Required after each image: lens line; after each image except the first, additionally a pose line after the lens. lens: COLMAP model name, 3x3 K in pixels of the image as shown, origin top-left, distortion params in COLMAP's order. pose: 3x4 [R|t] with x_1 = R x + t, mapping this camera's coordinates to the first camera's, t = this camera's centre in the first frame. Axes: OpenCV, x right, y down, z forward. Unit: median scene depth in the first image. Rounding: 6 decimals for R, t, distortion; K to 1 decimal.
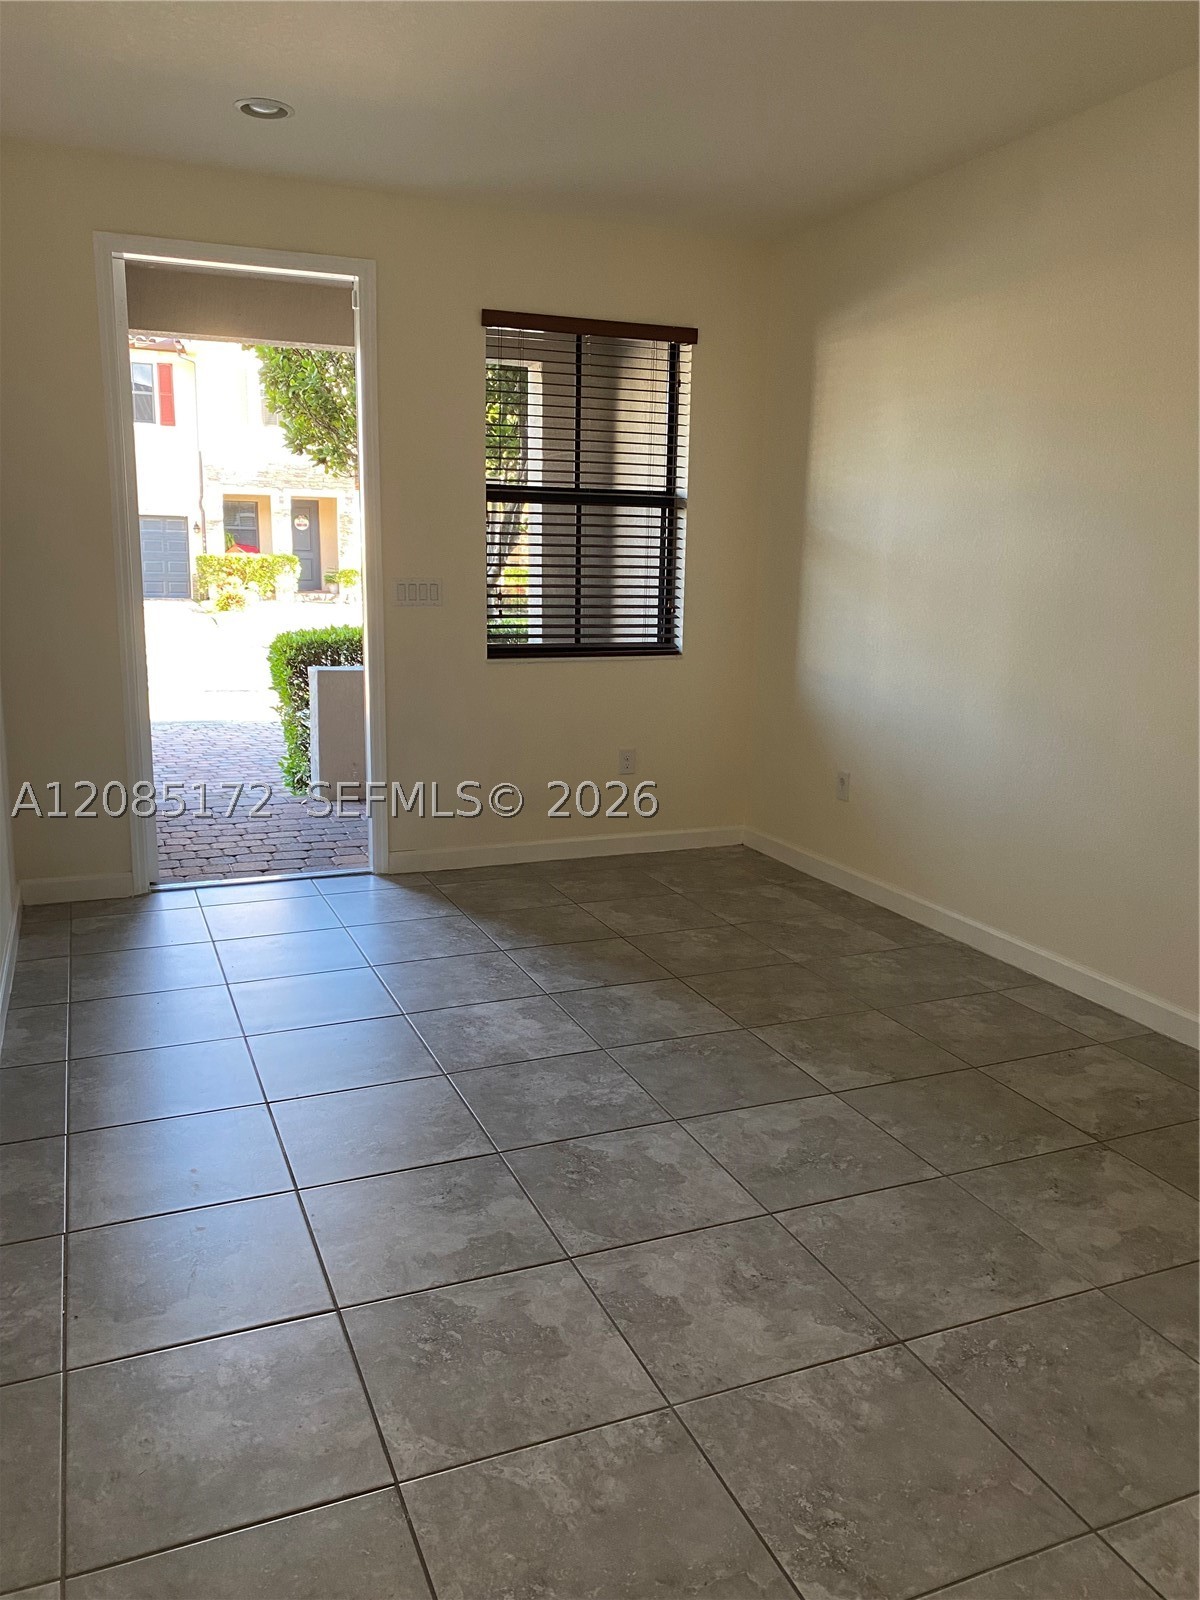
lens RADIAL K [[1214.4, 0, 625.7], [0, 1214.4, 800.7], [0, 0, 1]] dist [-0.020257, 0.000534]
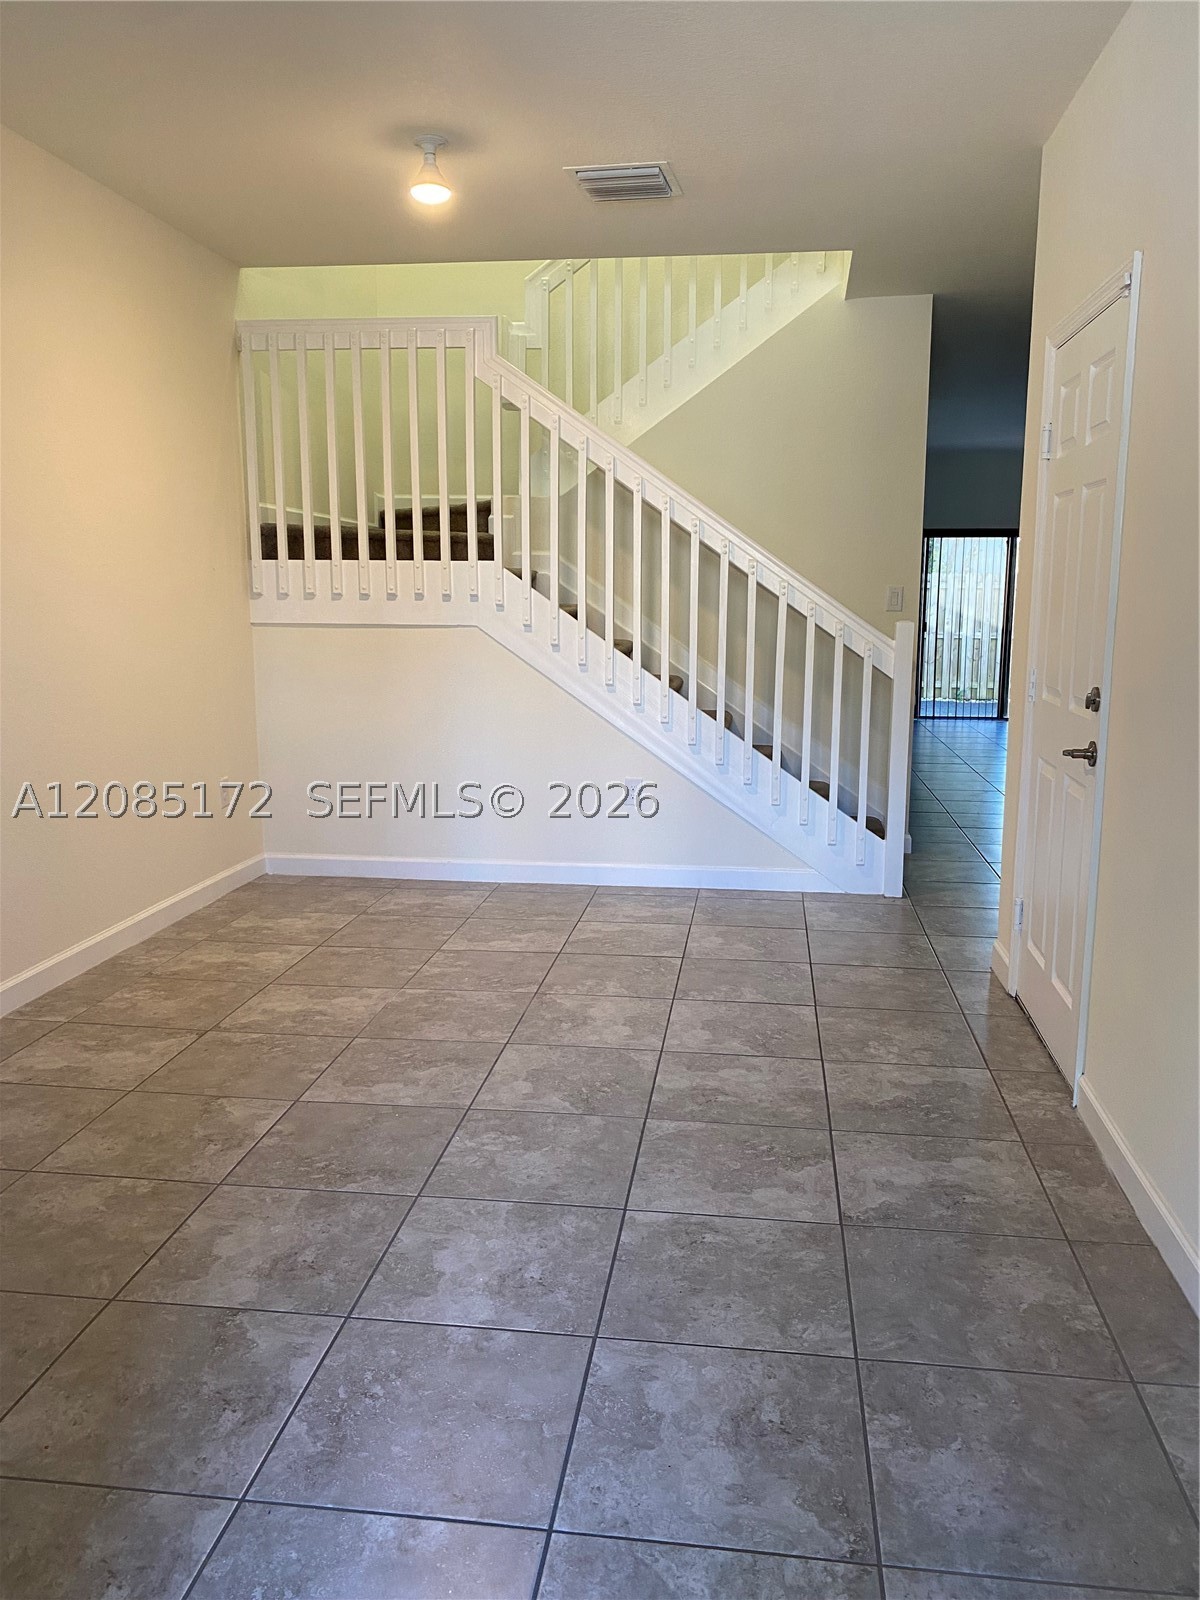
lens RADIAL K [[1214.4, 0, 625.7], [0, 1214.4, 800.7], [0, 0, 1]] dist [-0.020257, 0.000534]
pose [[-0.866608, -0.103658, 0.488104, -0.545394], [0.080563, 0.936286, 0.341874, -0.320186], [-0.492443, 0.335594, -0.803042, 1.656882]]
